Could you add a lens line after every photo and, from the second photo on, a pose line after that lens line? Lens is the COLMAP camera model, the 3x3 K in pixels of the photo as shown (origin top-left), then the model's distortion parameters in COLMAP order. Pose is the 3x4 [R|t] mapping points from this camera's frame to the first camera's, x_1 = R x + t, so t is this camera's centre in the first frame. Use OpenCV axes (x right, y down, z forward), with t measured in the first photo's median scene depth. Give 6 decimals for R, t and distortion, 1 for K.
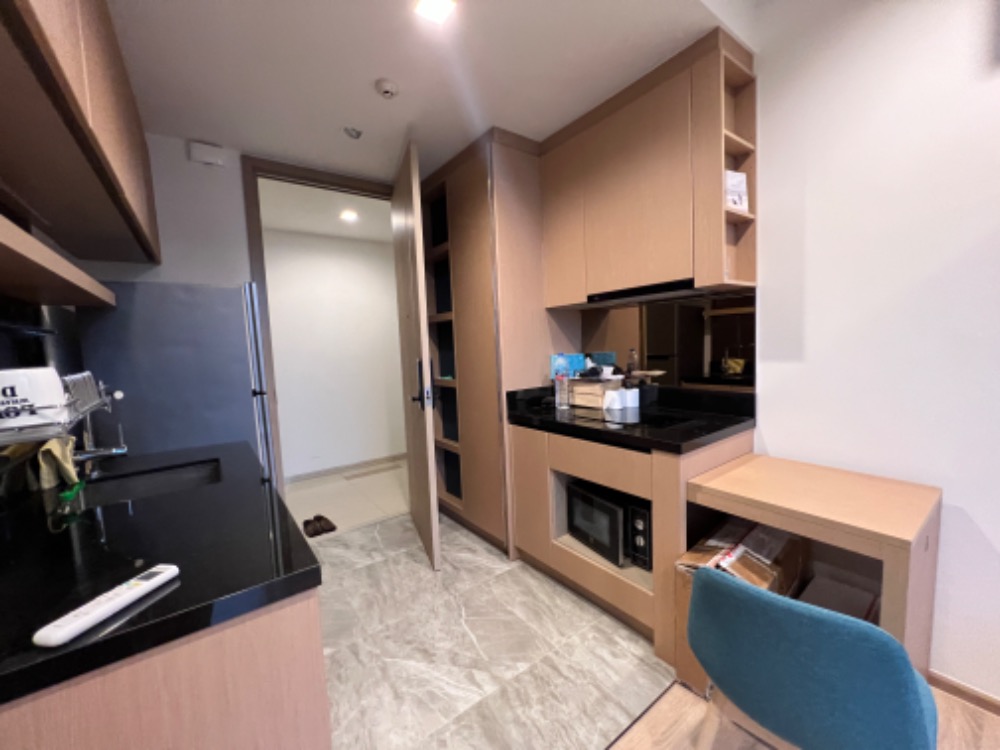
lens RADIAL K [[399.3, 0, 499.3], [0, 399.3, 378.2], [0, 0, 1]] dist [-0.003085, -0.000380]
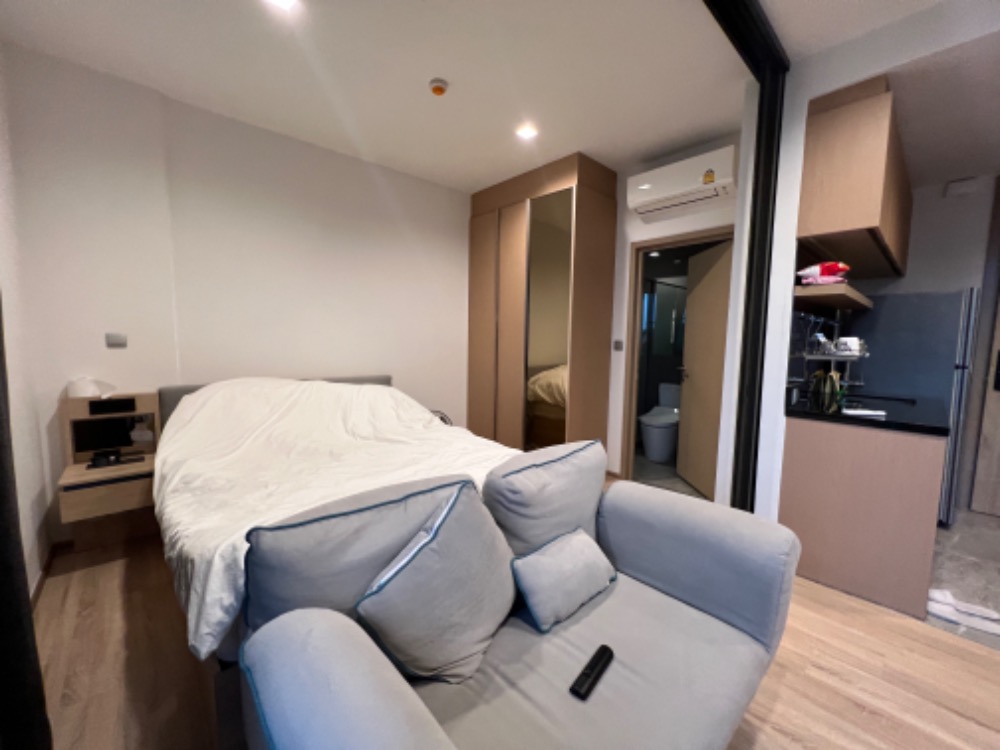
lens RADIAL K [[399.3, 0, 498.9], [0, 399.3, 376.6], [0, 0, 1]] dist [-0.003085, -0.000380]
pose [[0.105642, 0.138432, -0.984721, 0.739442], [-0.107781, 0.986023, 0.127052, 0.083292], [0.988546, 0.092712, 0.119085, -0.936083]]
